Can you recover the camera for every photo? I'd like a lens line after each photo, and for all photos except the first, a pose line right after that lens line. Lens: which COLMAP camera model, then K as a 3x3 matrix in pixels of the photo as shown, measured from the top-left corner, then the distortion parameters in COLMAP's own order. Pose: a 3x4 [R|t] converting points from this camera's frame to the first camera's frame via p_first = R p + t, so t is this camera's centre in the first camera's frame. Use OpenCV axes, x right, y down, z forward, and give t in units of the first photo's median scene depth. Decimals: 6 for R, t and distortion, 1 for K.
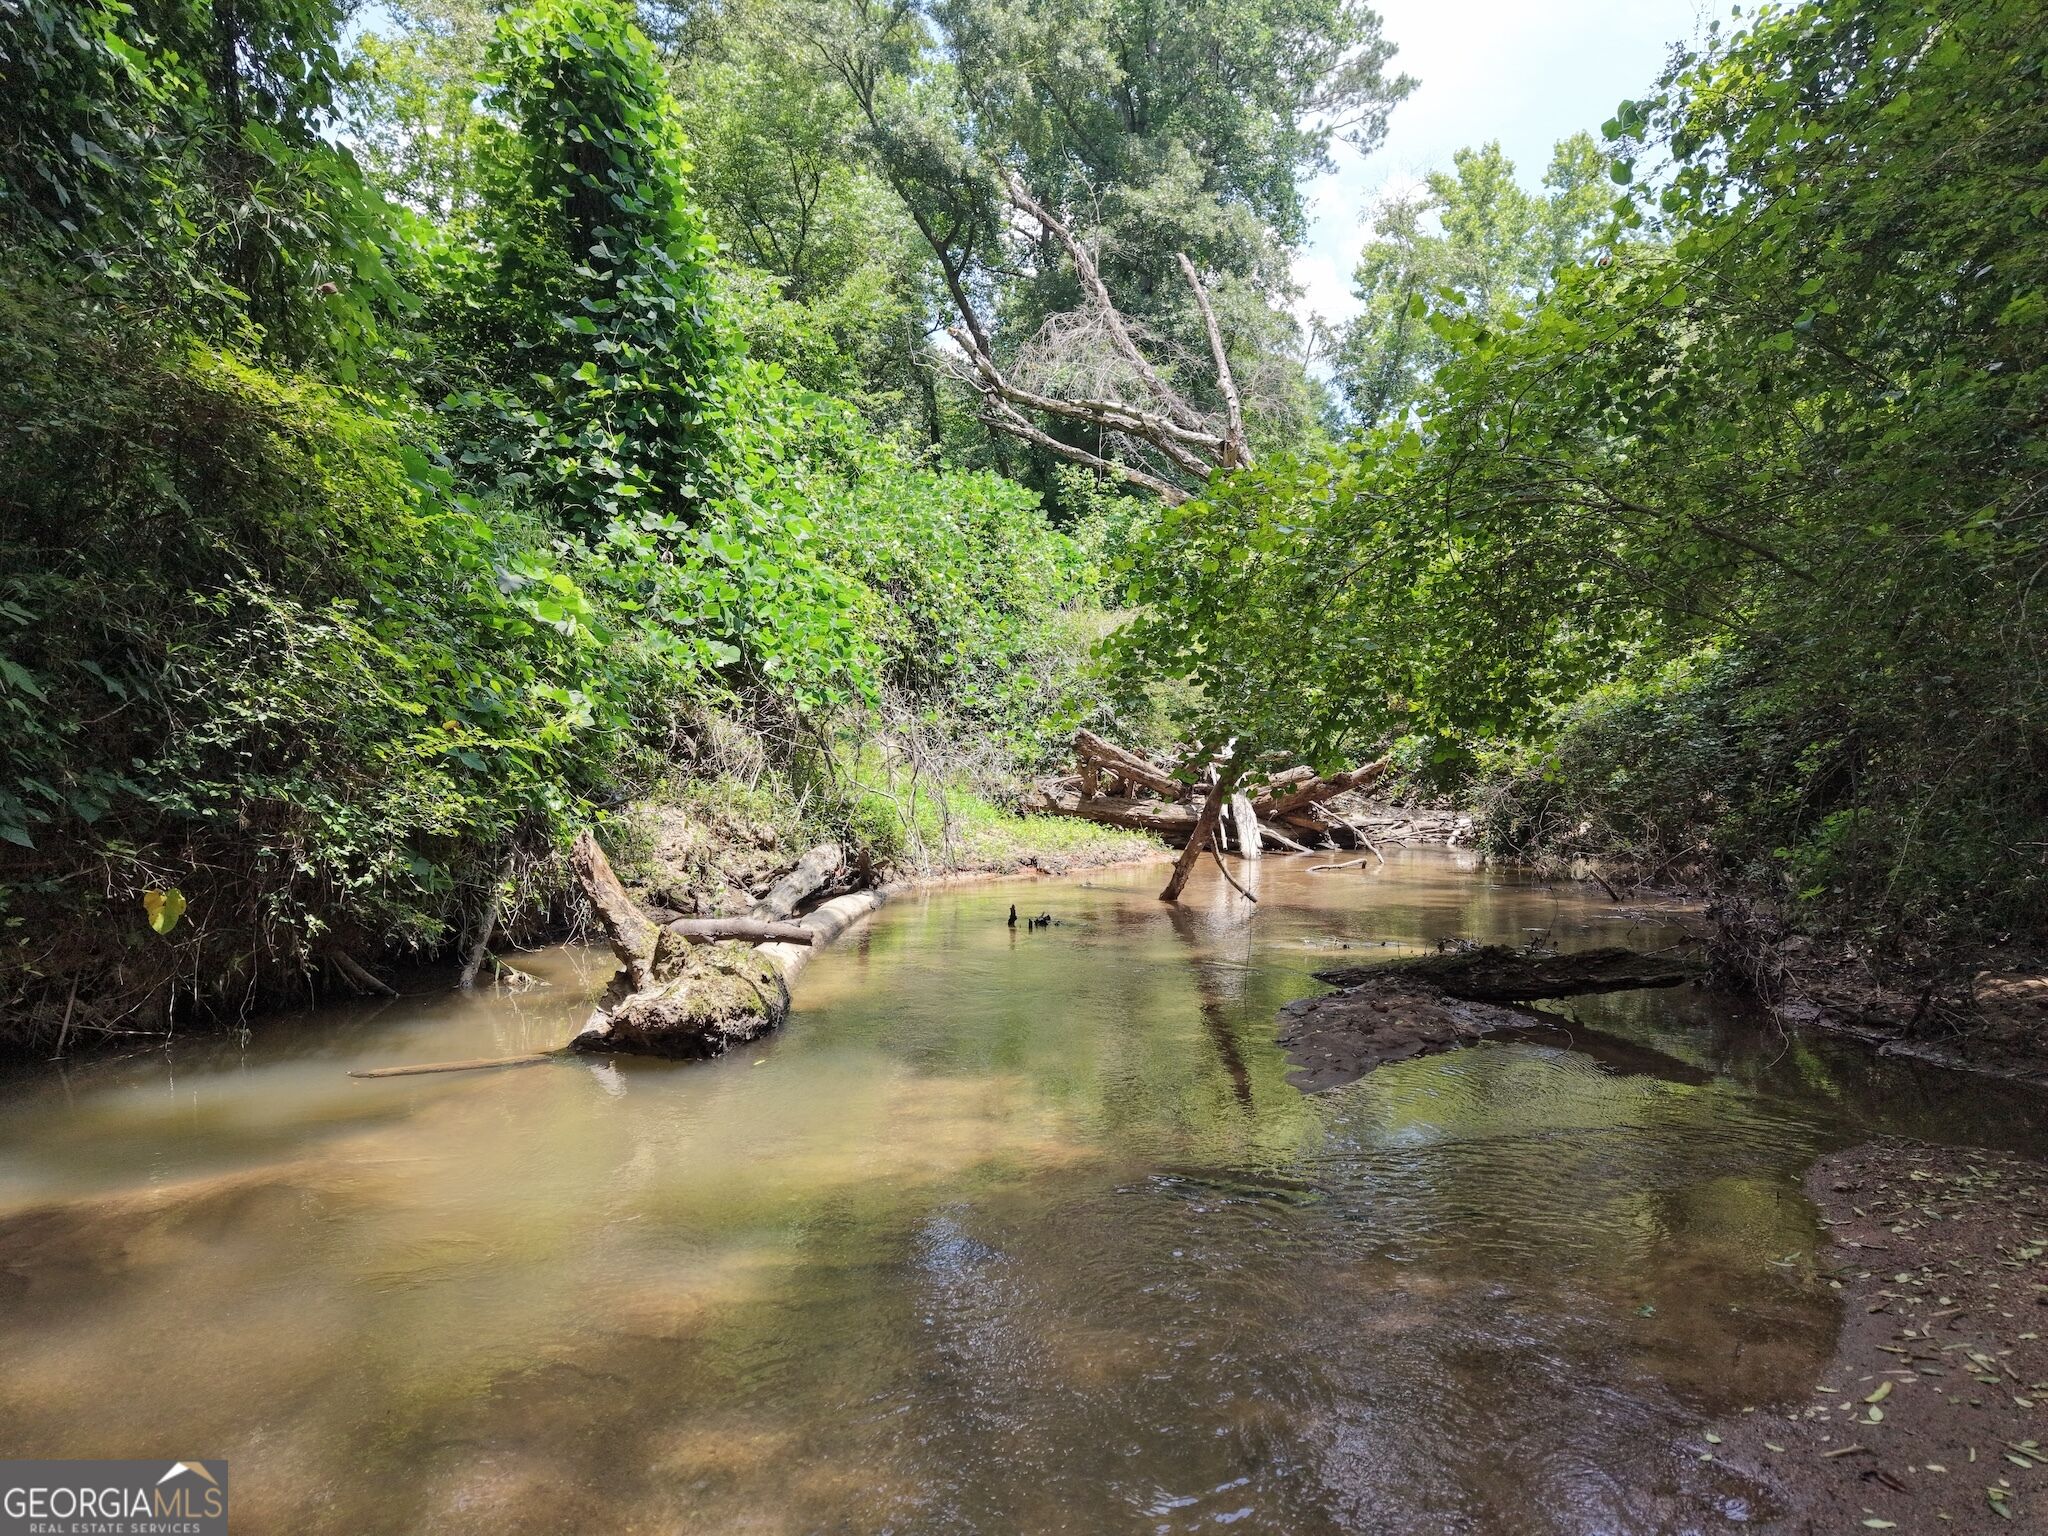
lens RADIAL K [[1322.0, 0, 1024.3], [0, 1322.0, 821.6], [0, 0, 1]] dist [0.048106, -0.120276]
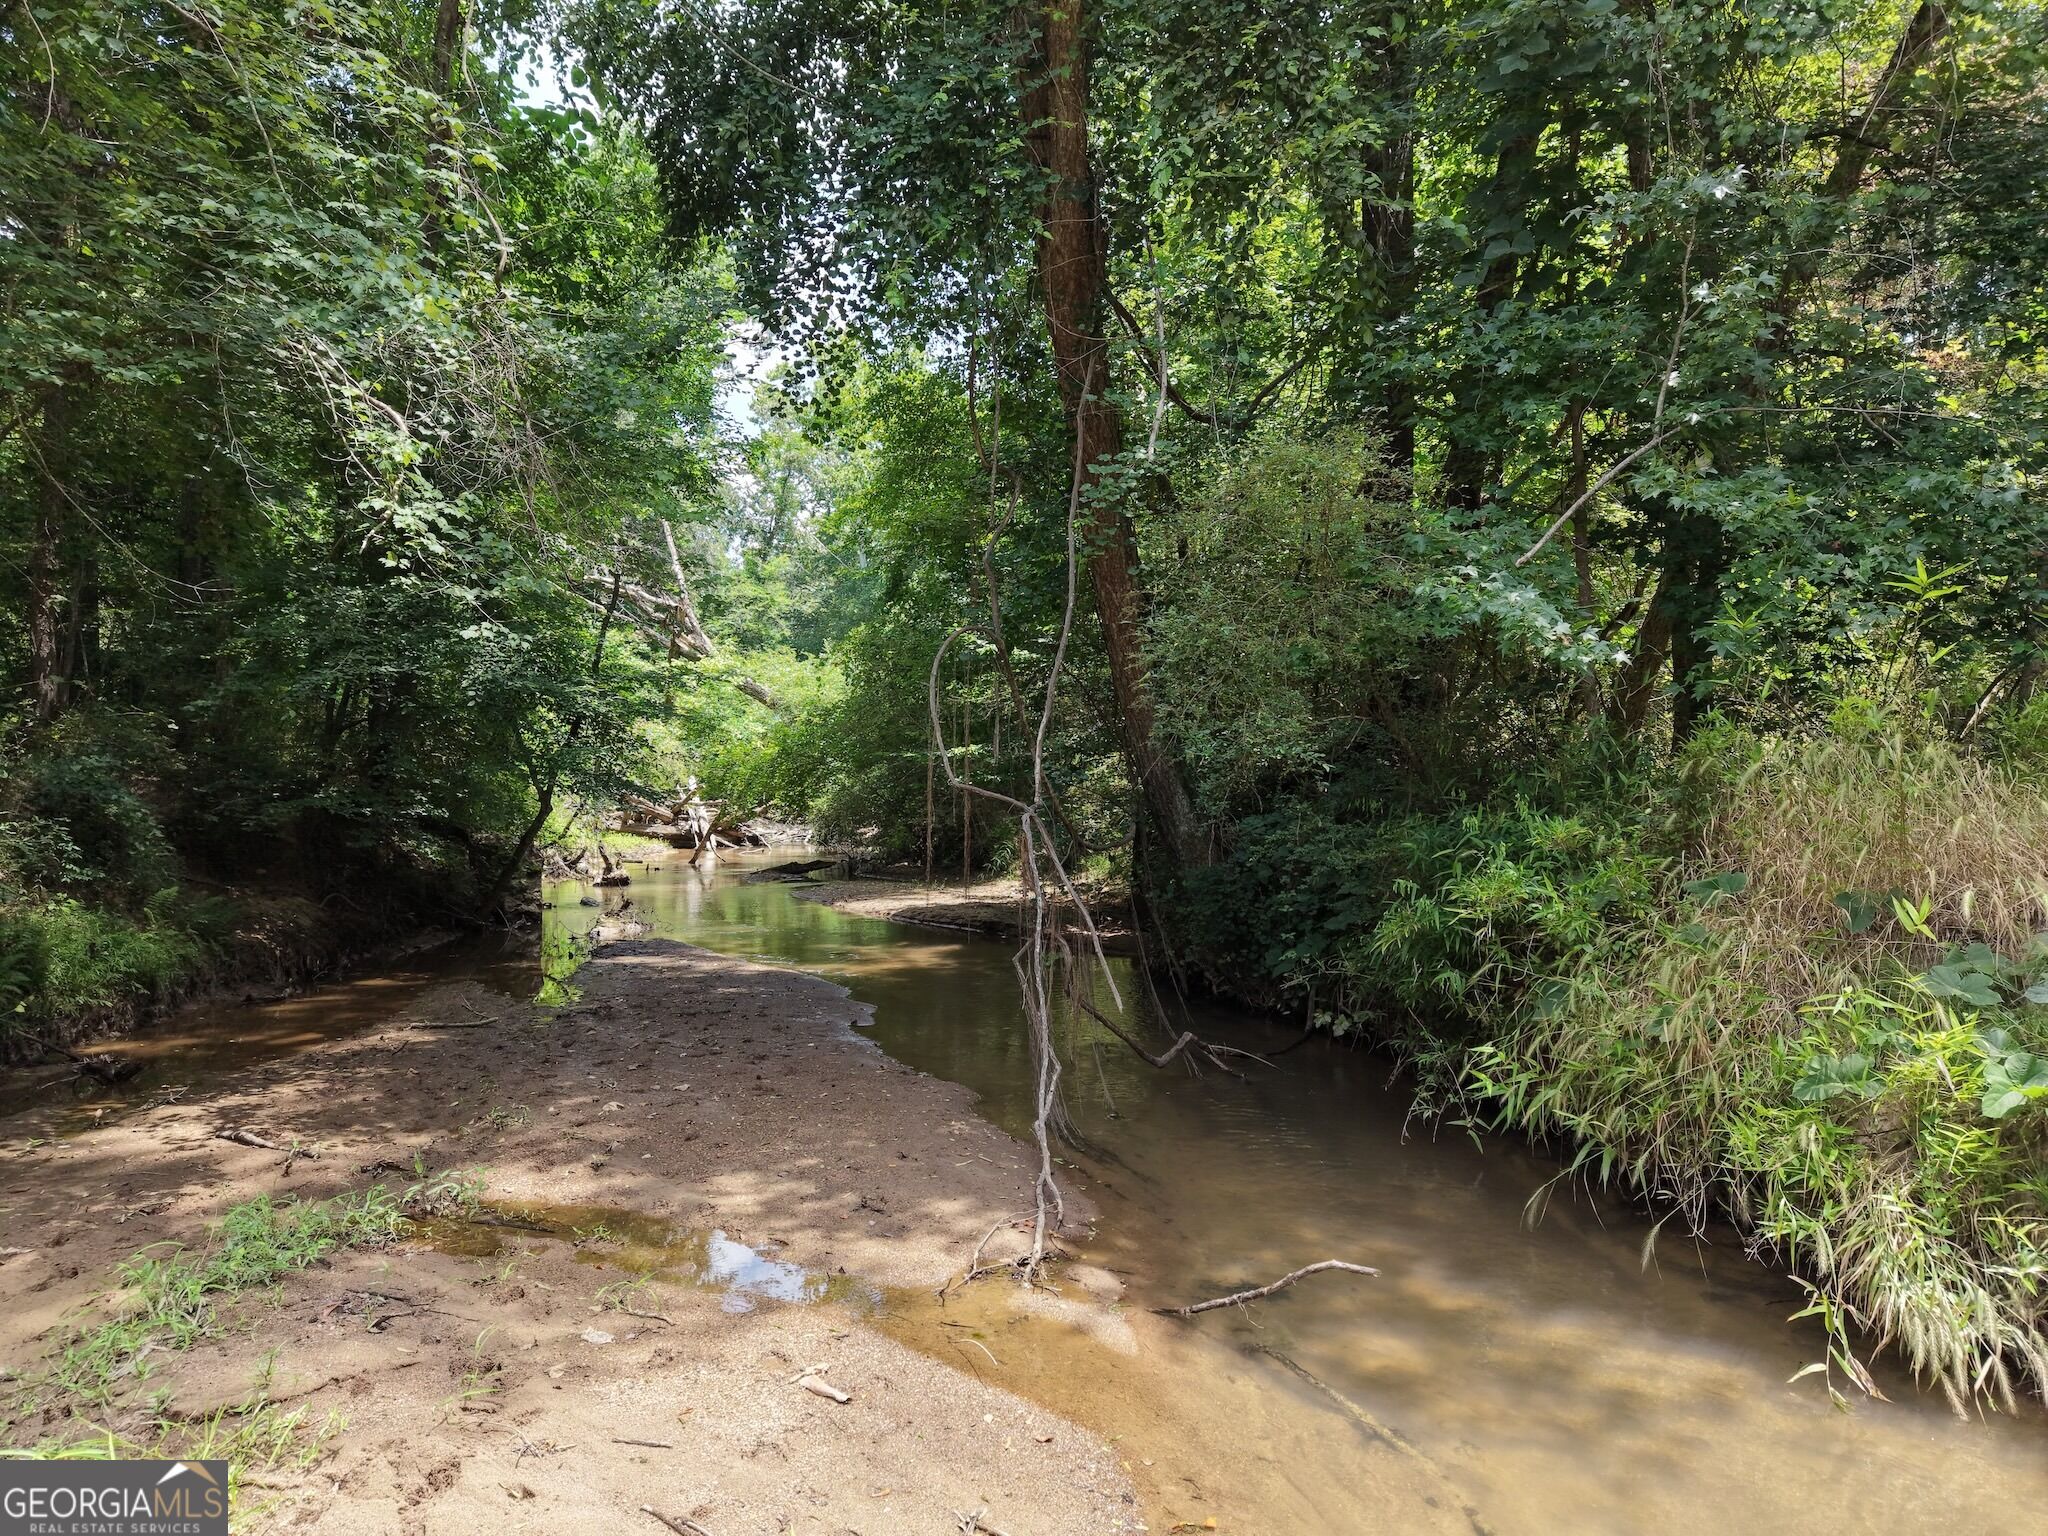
lens RADIAL K [[1309.4, 0, 1030.0], [0, 1309.4, 804.1], [0, 0, 1]] dist [-0.000984, -0.037504]
pose [[0.900595, -0.010246, 0.434538, -0.166396], [0.019598, 0.999663, -0.017046, -0.001112], [-0.434217, 0.023868, 0.900492, -0.662928]]
